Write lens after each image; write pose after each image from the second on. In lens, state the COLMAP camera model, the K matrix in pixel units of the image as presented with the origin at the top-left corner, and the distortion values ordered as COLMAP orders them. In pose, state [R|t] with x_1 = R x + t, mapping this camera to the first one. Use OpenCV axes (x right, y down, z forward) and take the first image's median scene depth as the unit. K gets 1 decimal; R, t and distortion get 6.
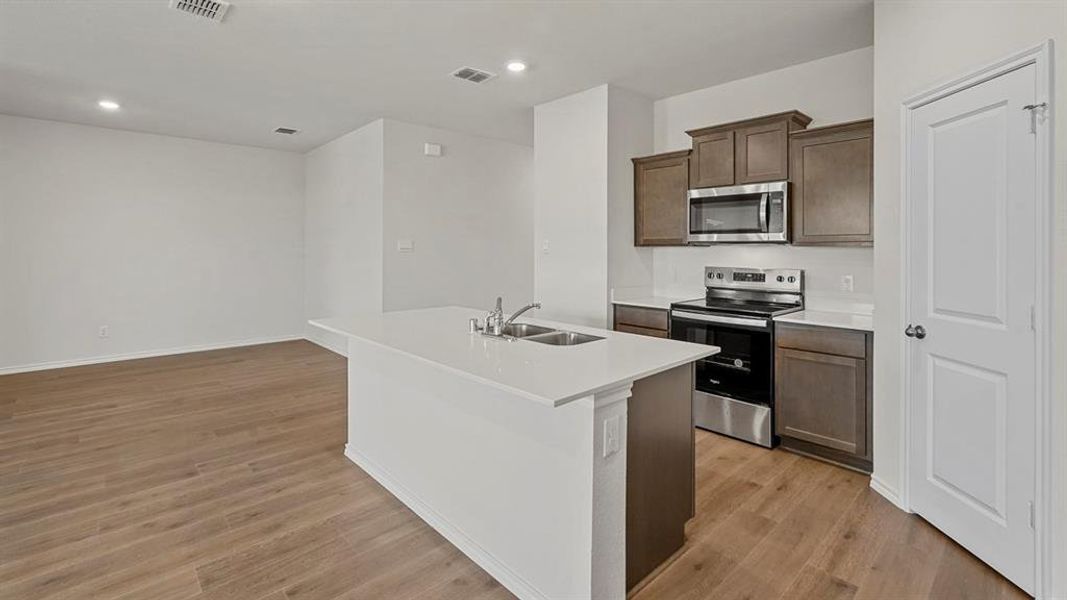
lens RADIAL K [[473.3, 0, 533.2], [0, 473.3, 250.2], [0, 0, 1]] dist [-0.011478, 0.006460]
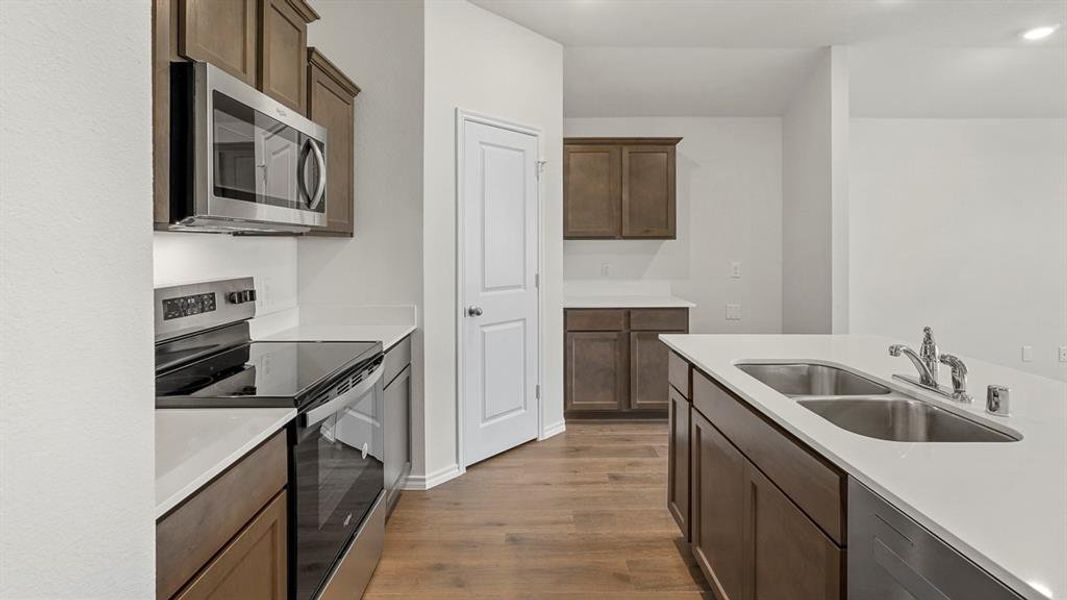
lens RADIAL K [[473.3, 0, 525.8], [0, 473.3, 244.8], [0, 0, 1]] dist [-0.011478, 0.006460]
pose [[-0.726951, -0.007142, 0.686652, -0.069543], [-0.001090, 0.999957, 0.009247, -0.003862], [-0.686688, 0.005973, -0.726927, 1.236782]]
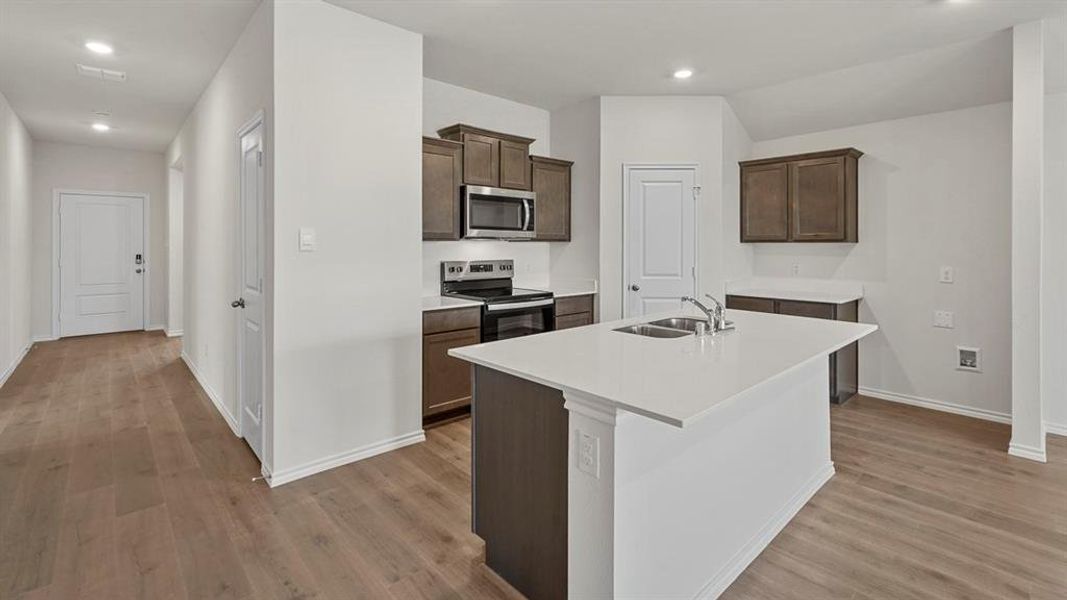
lens RADIAL K [[473.3, 0, 534.4], [0, 473.3, 242.2], [0, 0, 1]] dist [-0.011478, 0.006460]
pose [[0.006308, 0.003299, 0.999975, -0.765966], [-0.000157, 0.999995, -0.003298, -0.002671], [-0.999980, -0.000136, 0.006309, 0.971926]]
